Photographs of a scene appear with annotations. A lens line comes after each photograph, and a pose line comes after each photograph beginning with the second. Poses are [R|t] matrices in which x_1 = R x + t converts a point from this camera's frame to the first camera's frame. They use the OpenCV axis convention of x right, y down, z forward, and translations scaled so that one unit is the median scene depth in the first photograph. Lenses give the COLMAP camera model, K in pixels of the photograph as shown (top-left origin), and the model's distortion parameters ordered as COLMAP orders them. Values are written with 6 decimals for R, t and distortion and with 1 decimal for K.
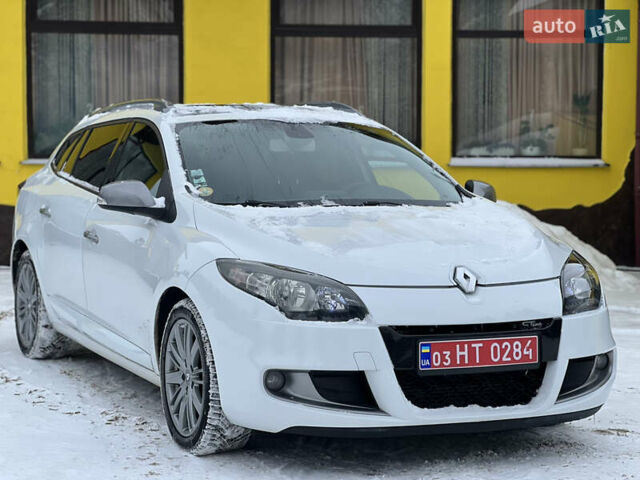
lens RADIAL K [[1392.0, 0, 319.2], [0, 1392.0, 240.9], [0, 0, 1]] dist [0.148691, 0.000000]
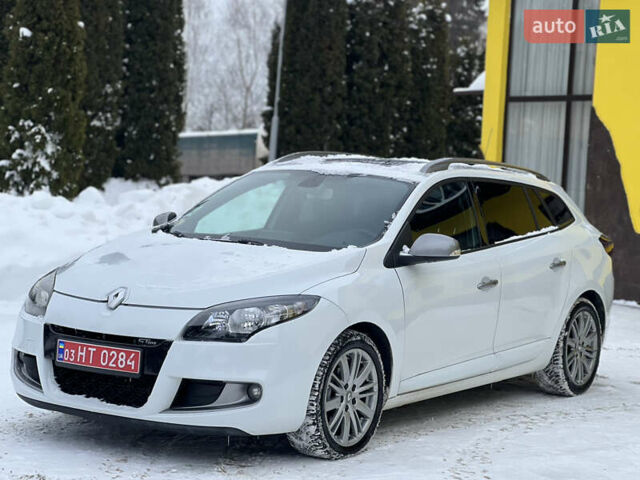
lens RADIAL K [[1392.0, 0, 321.2], [0, 1392.0, 237.4], [0, 0, 1]] dist [0.148691, 0.000000]
pose [[0.525486, 0.055006, -0.849022, 1.256647], [-0.095517, 0.995413, 0.005372, -0.050214], [0.845424, 0.078273, 0.528329, 0.497053]]
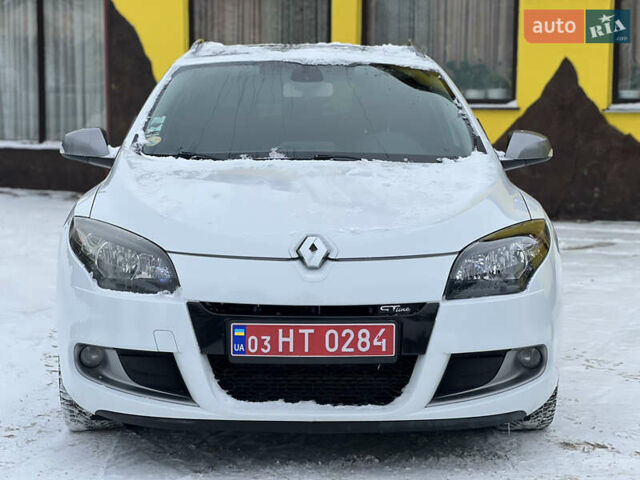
lens RADIAL K [[1392.0, 0, 321.6], [0, 1392.0, 240.7], [0, 0, 1]] dist [0.148691, 0.000000]
pose [[0.923786, 0.040402, -0.380771, 0.429872], [-0.024913, 0.998653, 0.045522, -0.017043], [0.382097, -0.032567, 0.923548, 0.231780]]
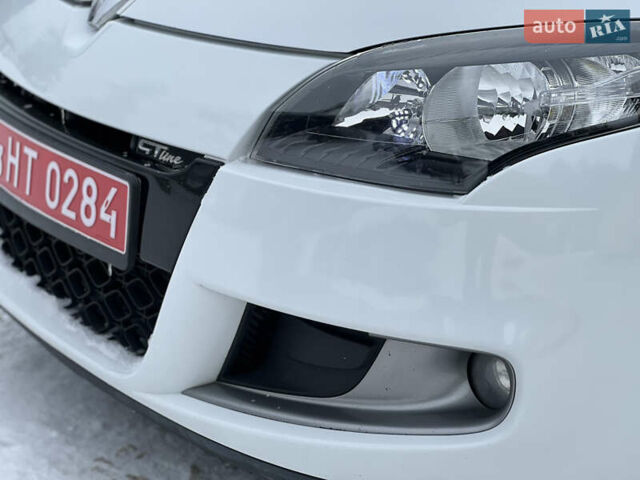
lens RADIAL K [[1392.0, 0, 319.0], [0, 1392.0, 239.6], [0, 0, 1]] dist [0.148691, 0.000000]
pose [[0.182248, 0.292623, -0.938700, 0.502629], [-0.117769, 0.954312, 0.274625, -0.020599], [0.976174, 0.060500, 0.208383, 0.983099]]
